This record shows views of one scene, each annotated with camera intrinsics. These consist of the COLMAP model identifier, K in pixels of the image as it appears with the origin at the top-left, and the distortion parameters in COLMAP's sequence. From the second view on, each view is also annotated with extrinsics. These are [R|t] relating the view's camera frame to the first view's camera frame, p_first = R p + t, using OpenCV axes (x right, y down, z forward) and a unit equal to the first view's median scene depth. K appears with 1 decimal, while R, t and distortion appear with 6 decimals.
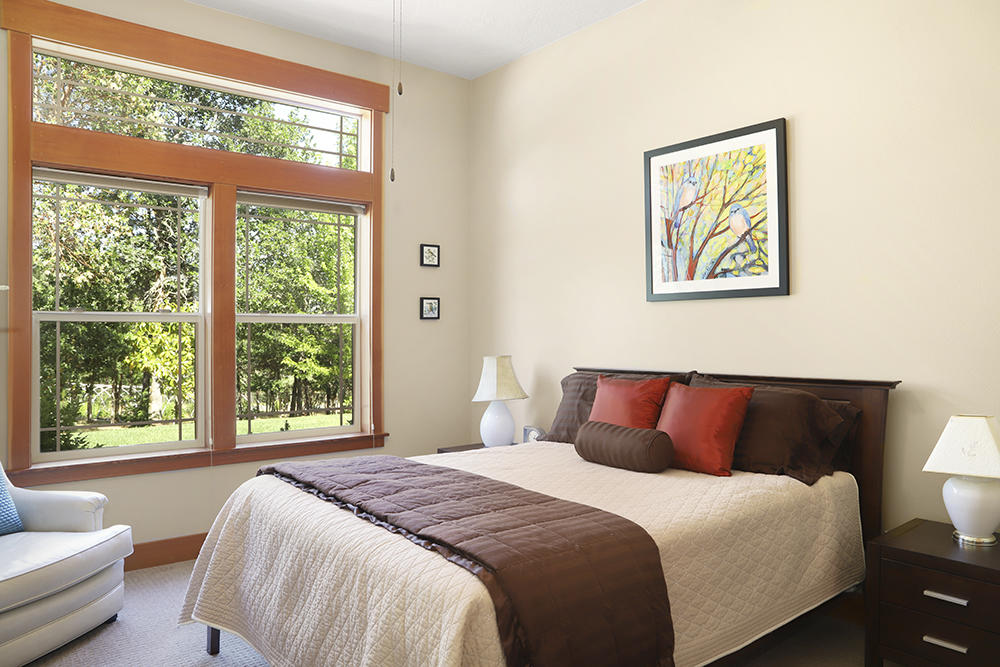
lens RADIAL K [[696.0, 0, 501.0], [0, 696.0, 334.4], [0, 0, 1]] dist [-0.116459, 0.081565]
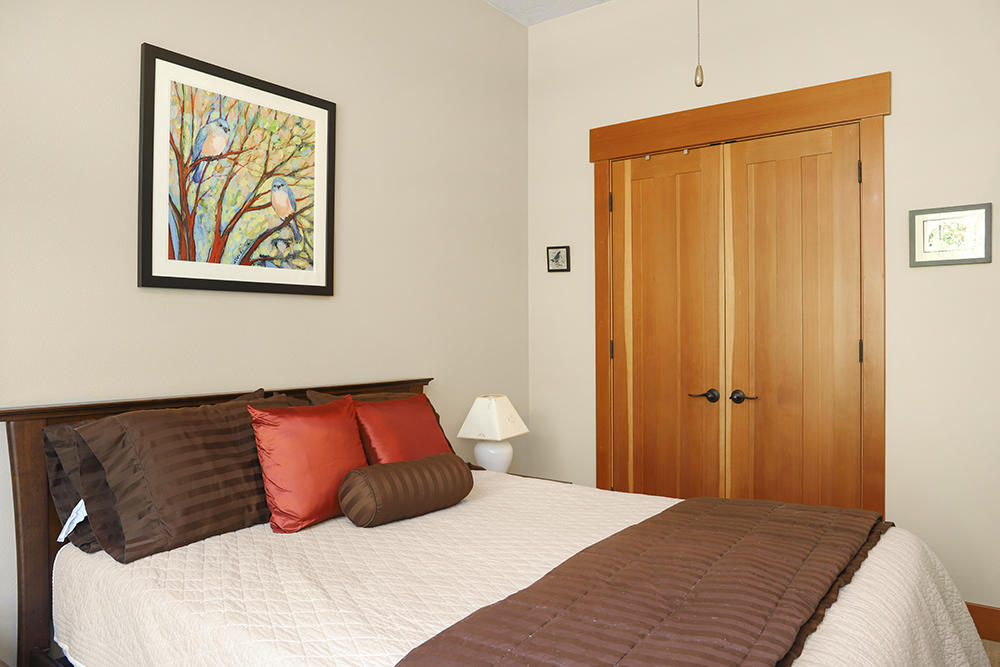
lens RADIAL K [[696.0, 0, 499.4], [0, 696.0, 331.3], [0, 0, 1]] dist [-0.116459, 0.081565]
pose [[-0.245969, 0.003204, 0.969272, -0.497575], [0.004990, 0.999985, -0.002039, -0.006126], [-0.969265, 0.004335, -0.245982, 0.935526]]
